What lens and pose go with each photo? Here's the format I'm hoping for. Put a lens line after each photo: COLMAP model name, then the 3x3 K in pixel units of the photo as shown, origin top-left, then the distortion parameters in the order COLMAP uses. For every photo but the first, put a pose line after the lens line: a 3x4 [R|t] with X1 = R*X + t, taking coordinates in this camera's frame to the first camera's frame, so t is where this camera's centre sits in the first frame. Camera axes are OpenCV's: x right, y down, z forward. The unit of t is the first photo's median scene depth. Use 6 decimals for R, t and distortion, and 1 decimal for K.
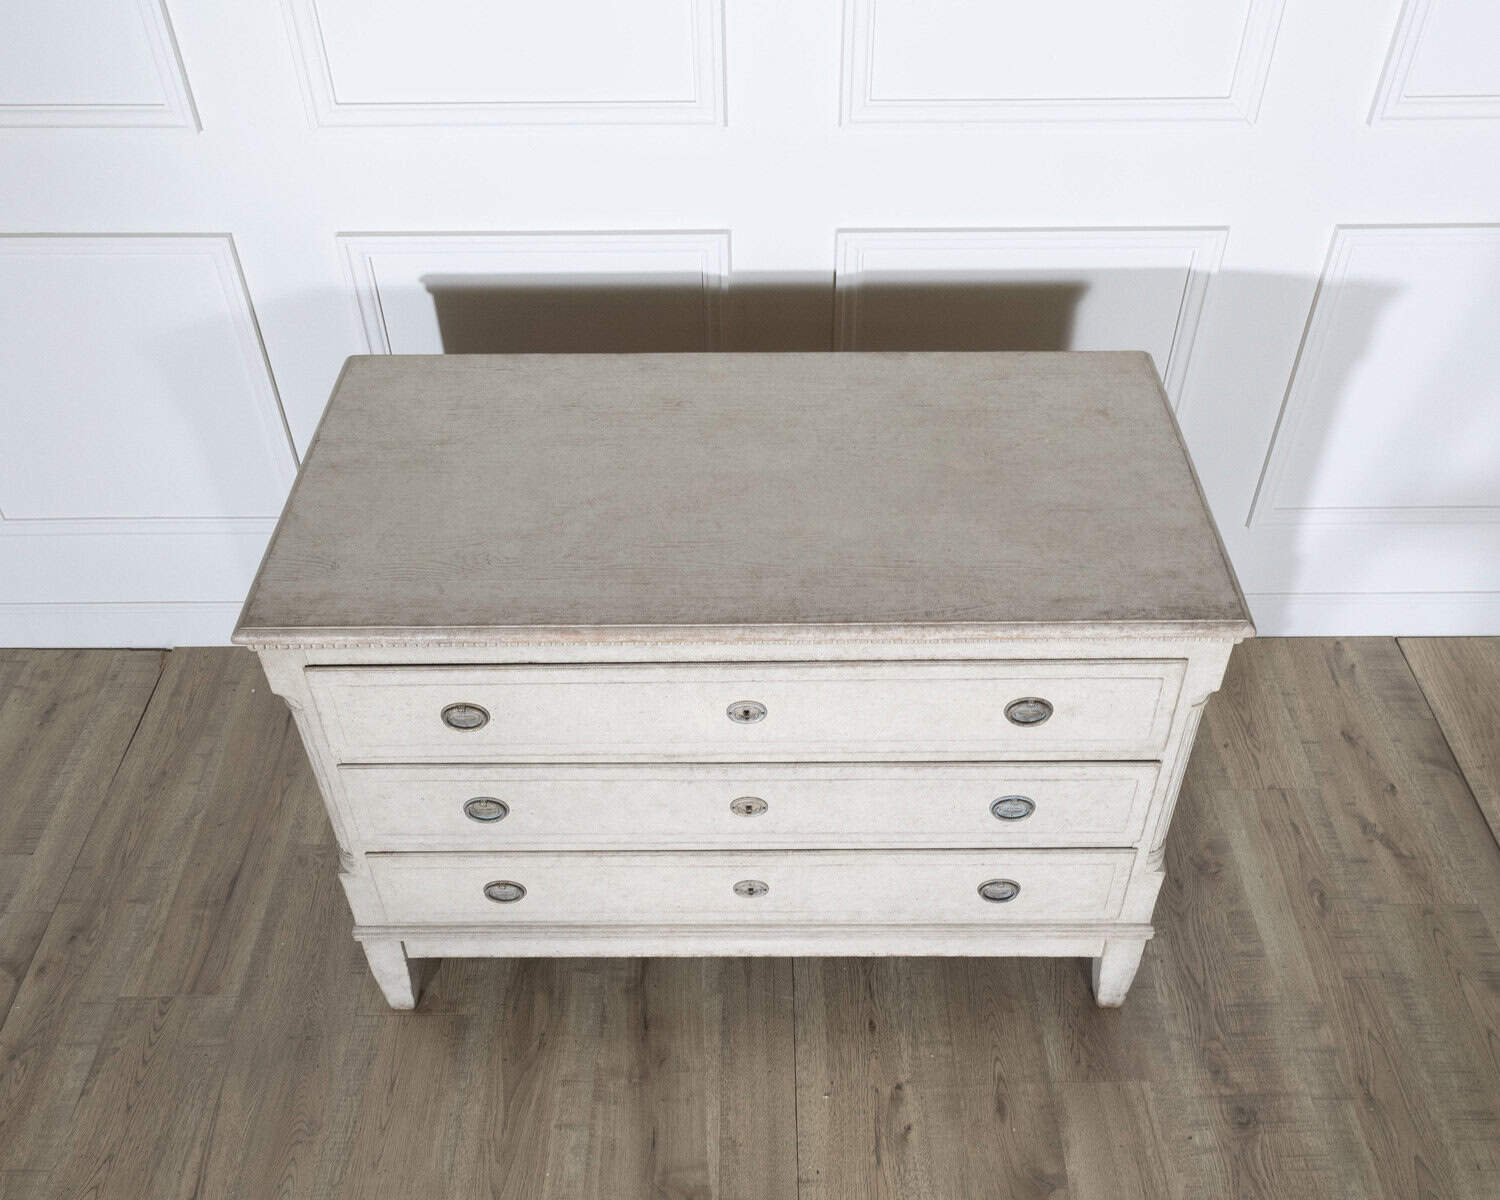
lens RADIAL K [[1370.7, 0, 765.6], [0, 1370.7, 545.9], [0, 0, 1]] dist [0.002589, 0.000000]
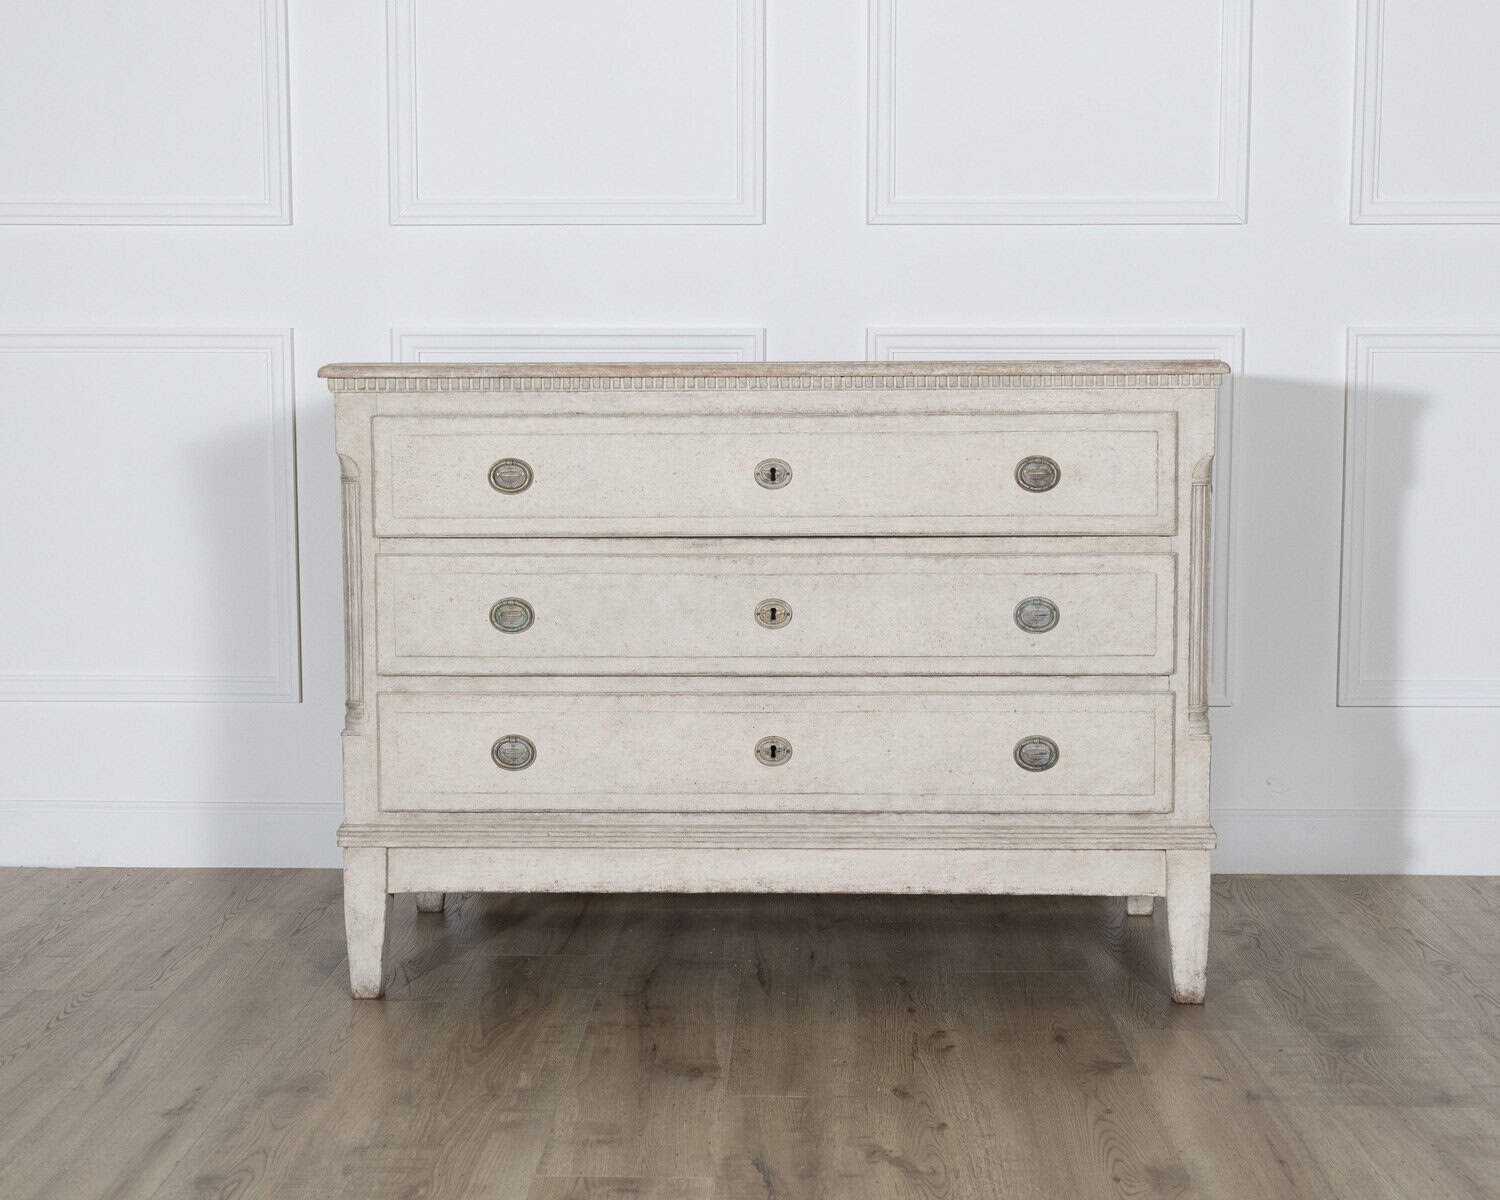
lens RADIAL K [[2278.5, 0, 757.2], [0, 2278.5, 596.1], [0, 0, 1]] dist [0.020452, 0.000000]
pose [[0.999534, 0.008387, -0.029348, 0.022057], [-0.023864, 0.814212, -0.580077, 1.013595], [0.019031, 0.580507, 0.814033, -0.322974]]
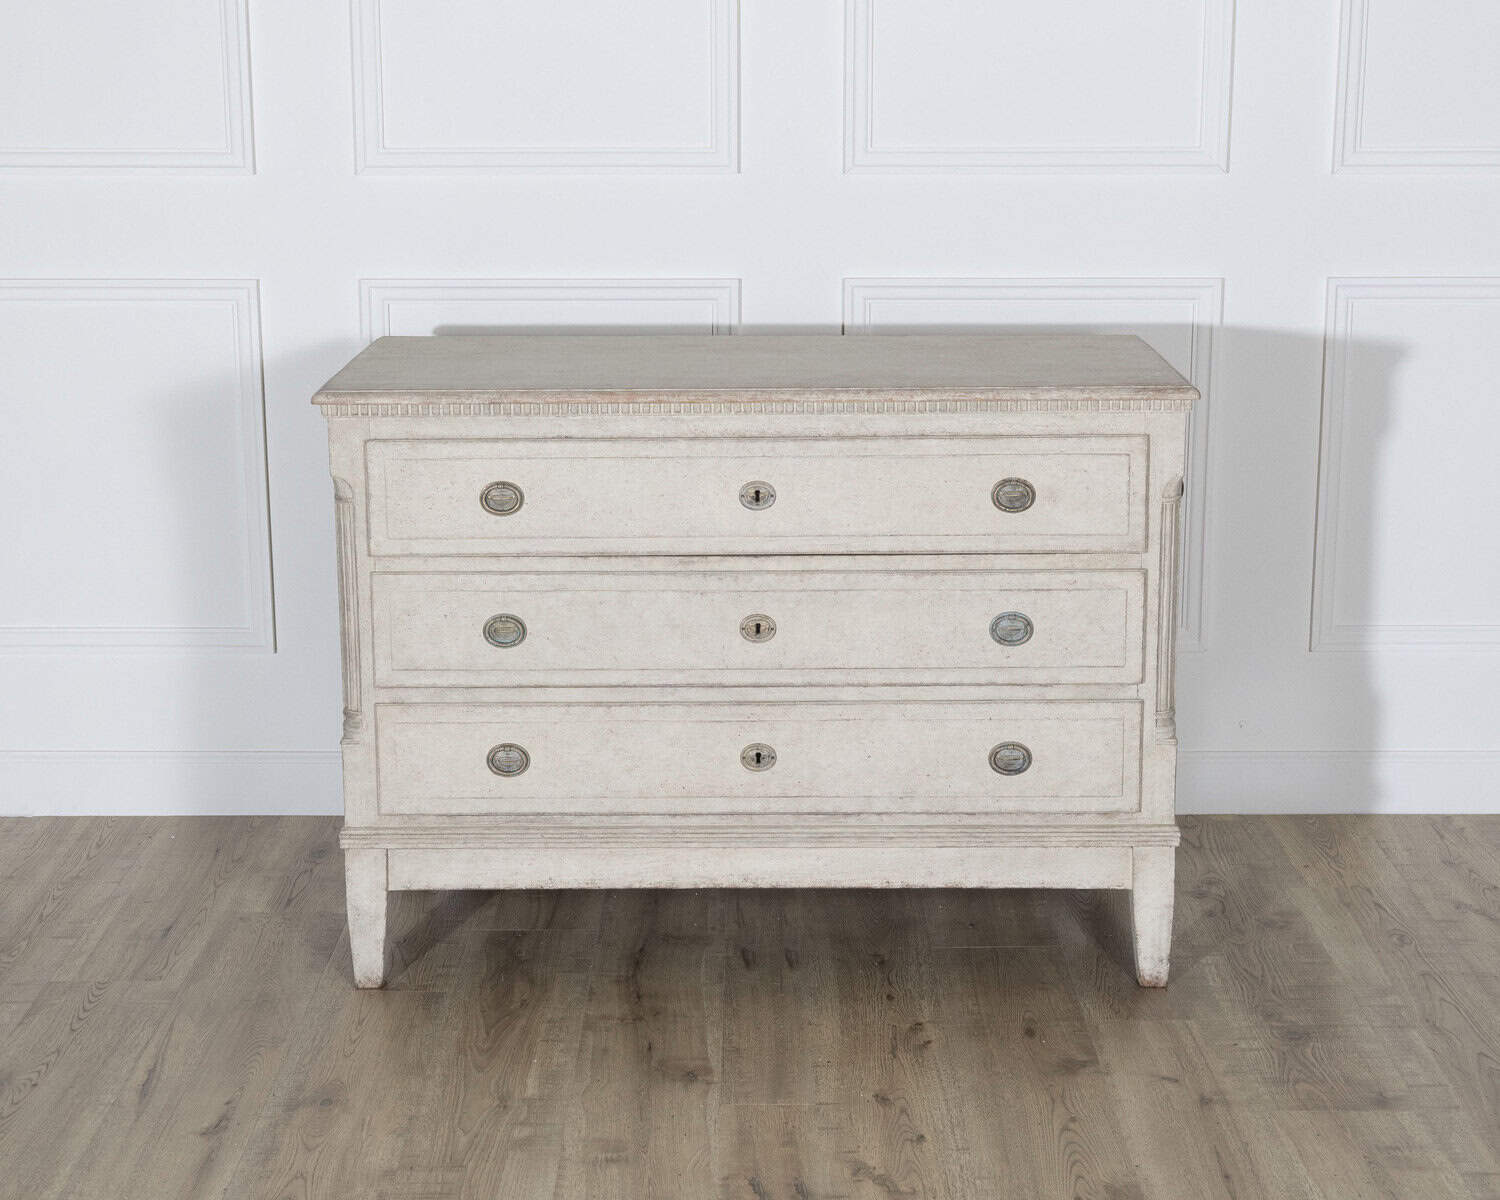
lens RADIAL K [[2634.1, 0, 759.8], [0, 2634.1, 592.7], [0, 0, 1]] dist [0.021021, 0.000000]
pose [[0.999979, 0.004693, -0.004413, -0.001720], [-0.006227, 0.879721, -0.475450, 0.985476], [0.001651, 0.475468, 0.879732, -0.679905]]
